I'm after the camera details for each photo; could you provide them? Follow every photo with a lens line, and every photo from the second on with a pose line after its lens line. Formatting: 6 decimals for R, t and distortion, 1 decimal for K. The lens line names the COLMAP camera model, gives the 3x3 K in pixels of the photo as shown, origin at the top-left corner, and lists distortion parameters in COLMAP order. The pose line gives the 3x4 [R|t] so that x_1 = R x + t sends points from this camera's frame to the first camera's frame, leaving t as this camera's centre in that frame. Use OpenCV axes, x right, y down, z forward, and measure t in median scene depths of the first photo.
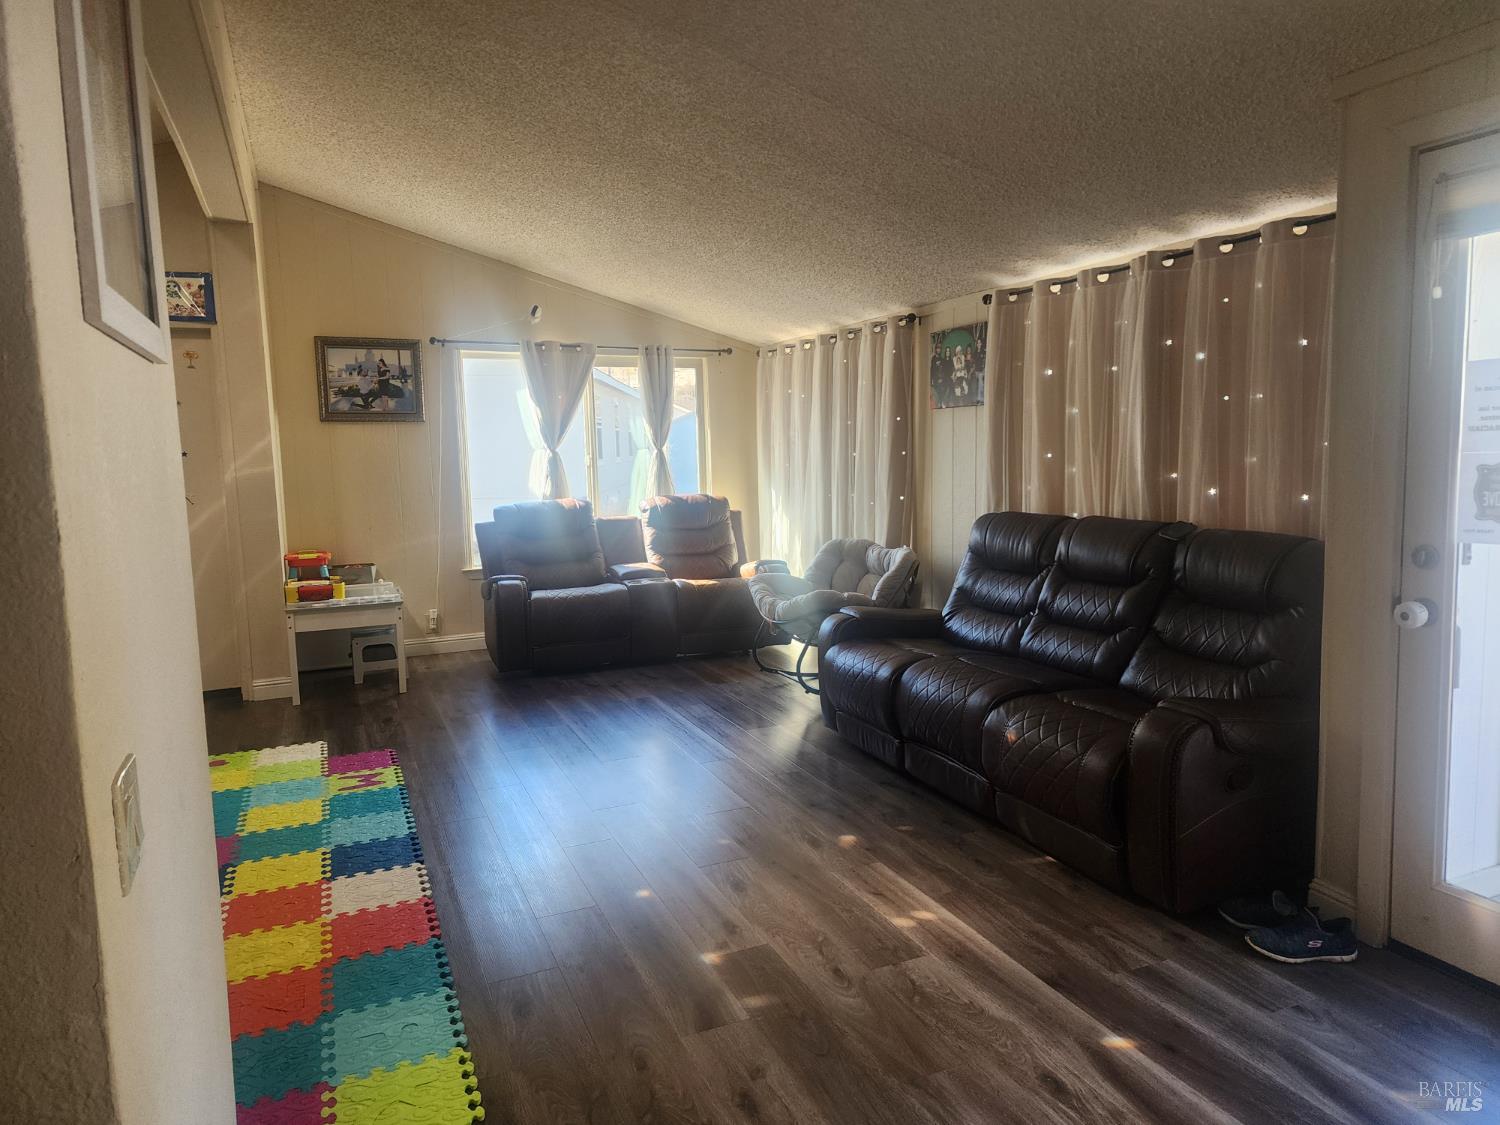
lens RADIAL K [[1004.1, 0, 764.1], [0, 1004.1, 537.1], [0, 0, 1]] dist [0.060638, -0.034157]
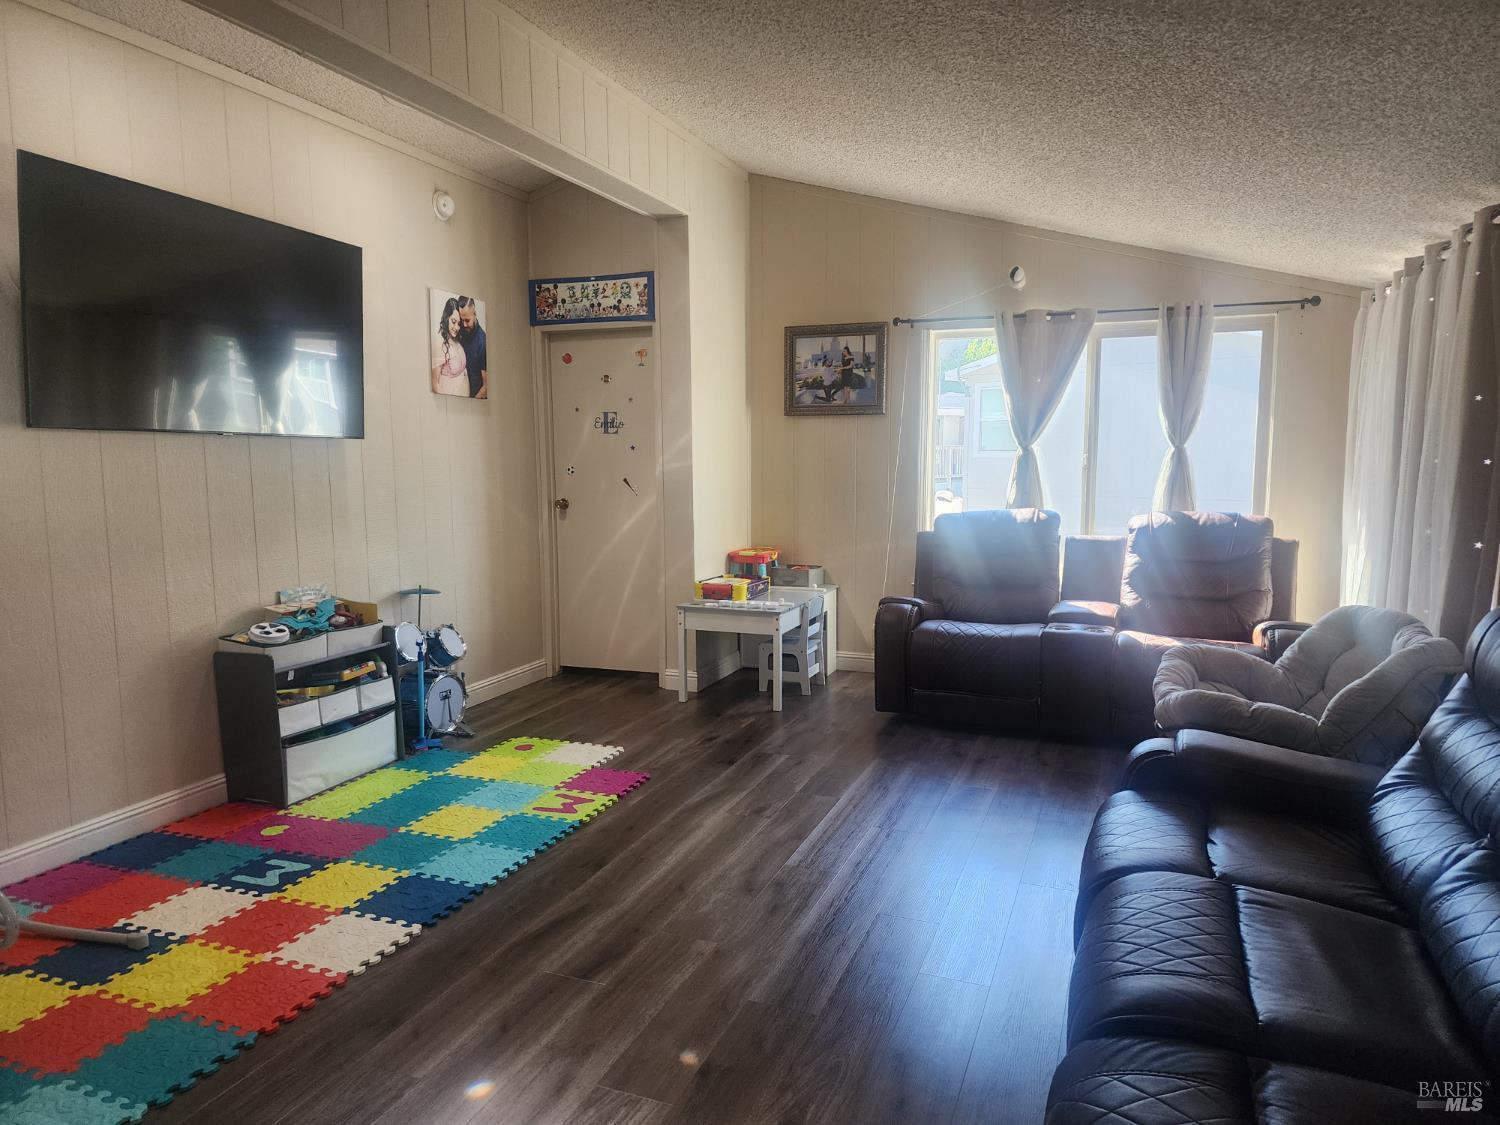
lens RADIAL K [[1004.1, 0, 749.4], [0, 1004.1, 569.8], [0, 0, 1]] dist [0.060638, -0.034157]
pose [[0.710431, 0.102273, -0.696296, 0.218399], [-0.072485, 0.994756, 0.072155, -0.033579], [0.700024, -0.000790, 0.714118, 0.284974]]
